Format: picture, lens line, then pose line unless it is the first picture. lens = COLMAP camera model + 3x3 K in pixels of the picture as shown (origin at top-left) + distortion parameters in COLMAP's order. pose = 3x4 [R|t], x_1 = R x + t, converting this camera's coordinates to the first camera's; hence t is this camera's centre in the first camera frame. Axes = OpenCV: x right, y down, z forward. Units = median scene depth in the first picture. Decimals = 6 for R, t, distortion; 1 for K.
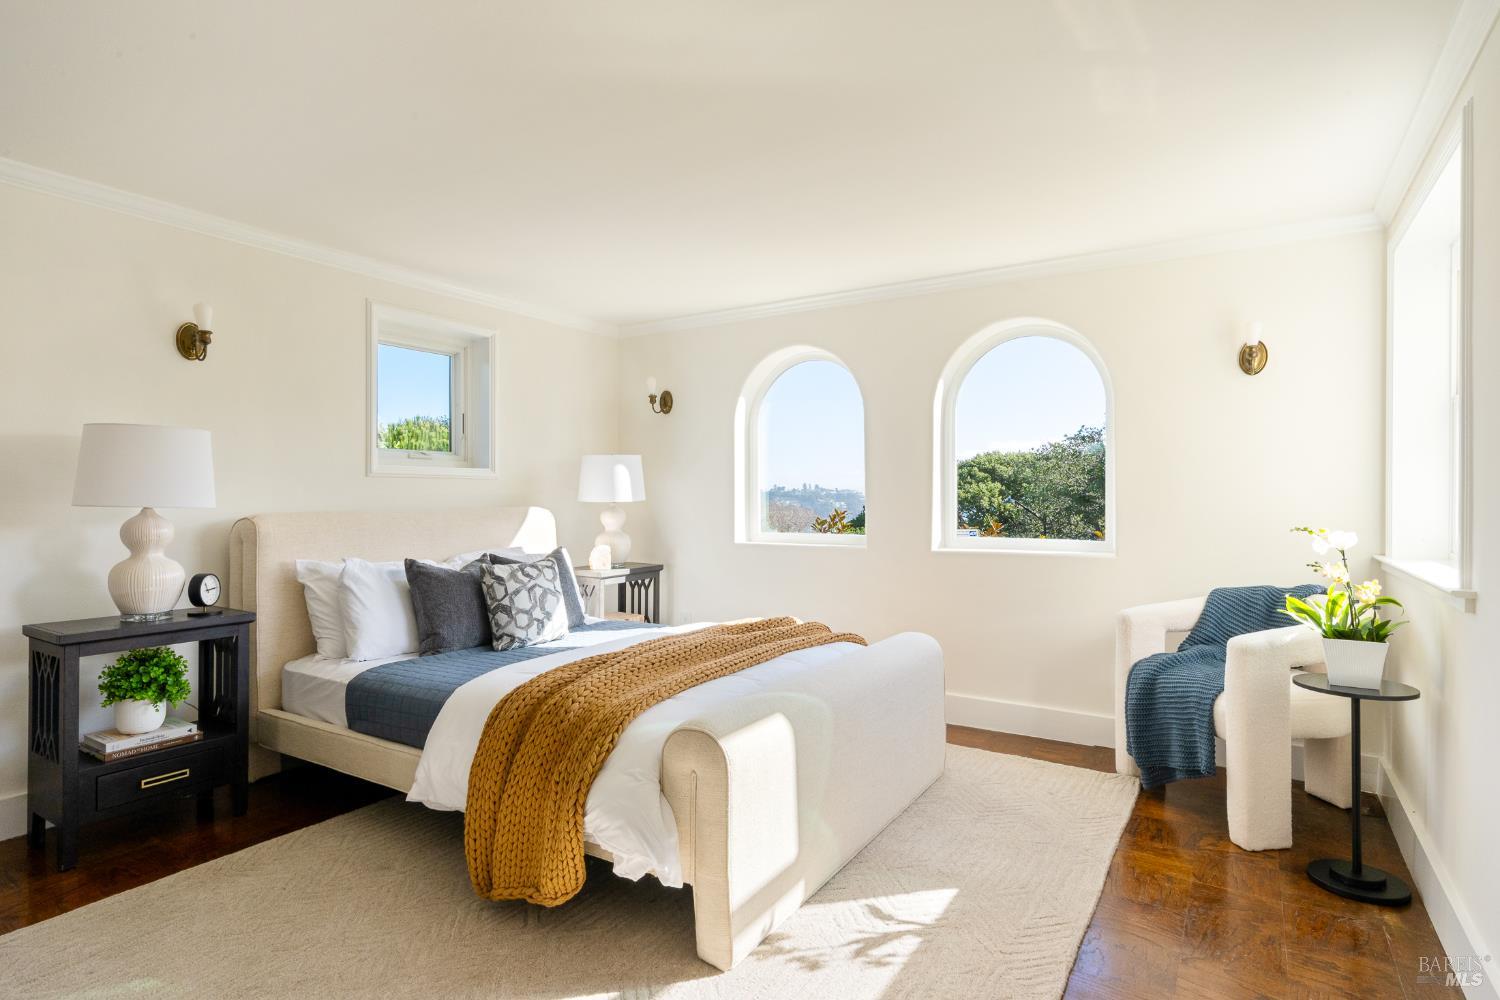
lens RADIAL K [[787.5, 0, 749.4], [0, 787.5, 497.3], [0, 0, 1]] dist [0.007987, 0.000559]
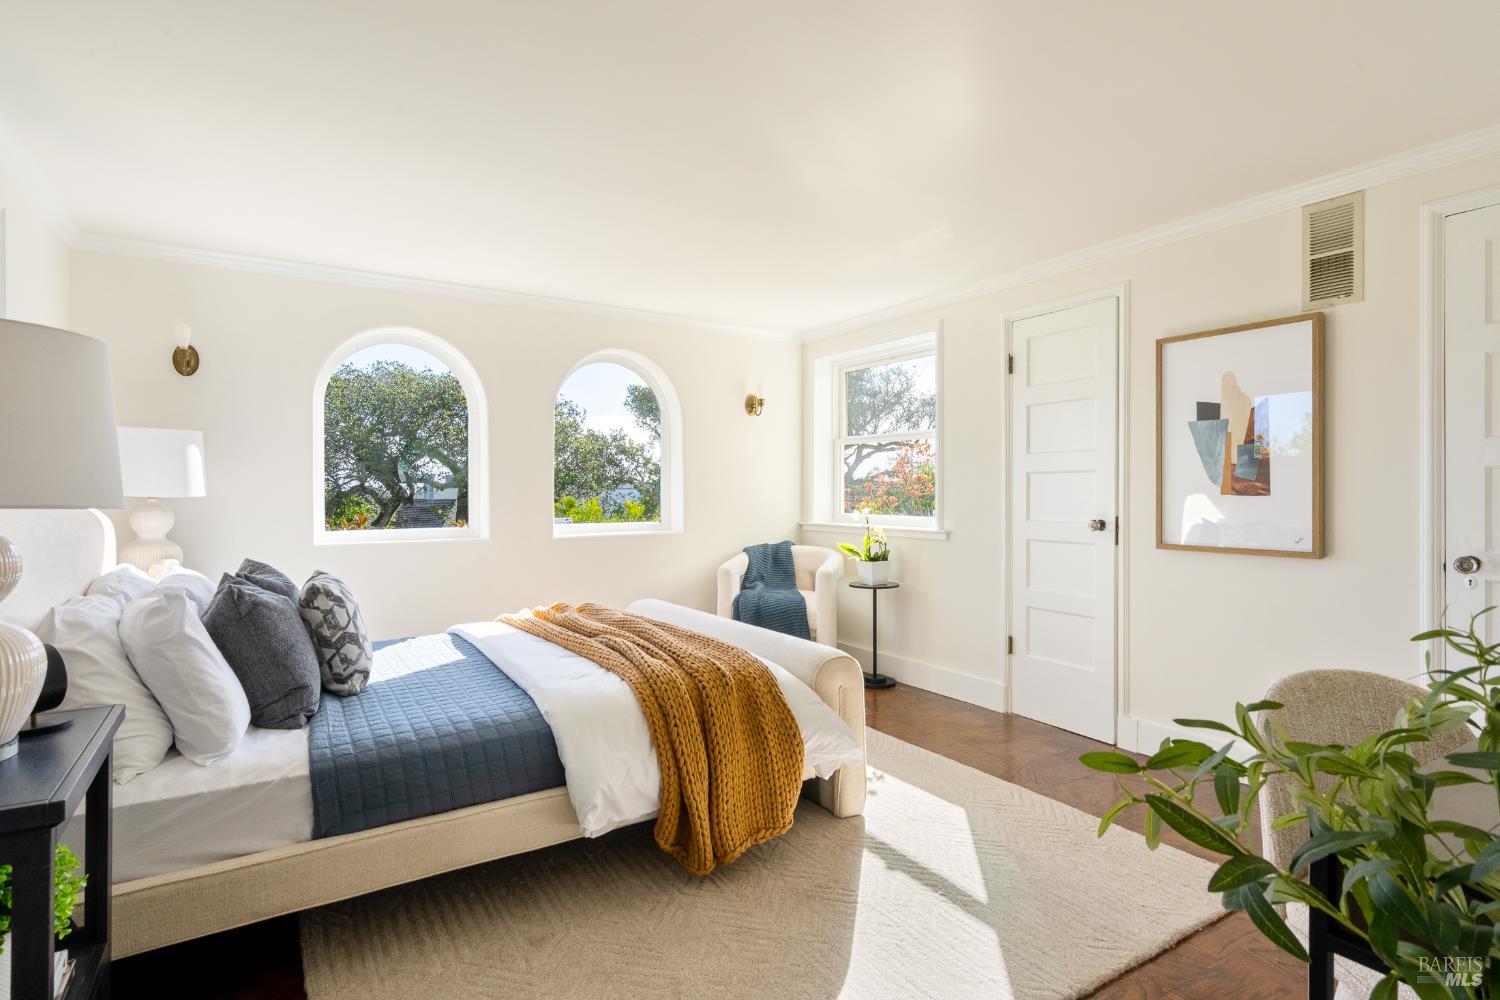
lens RADIAL K [[754.3, 0, 748.2], [0, 754.3, 495.7], [0, 0, 1]] dist [-0.006986, -0.000617]
pose [[0.421236, -0.006821, 0.906926, -0.805044], [-0.000694, 0.999969, 0.007843, -0.000706], [-0.906951, -0.003933, 0.421218, 0.353713]]
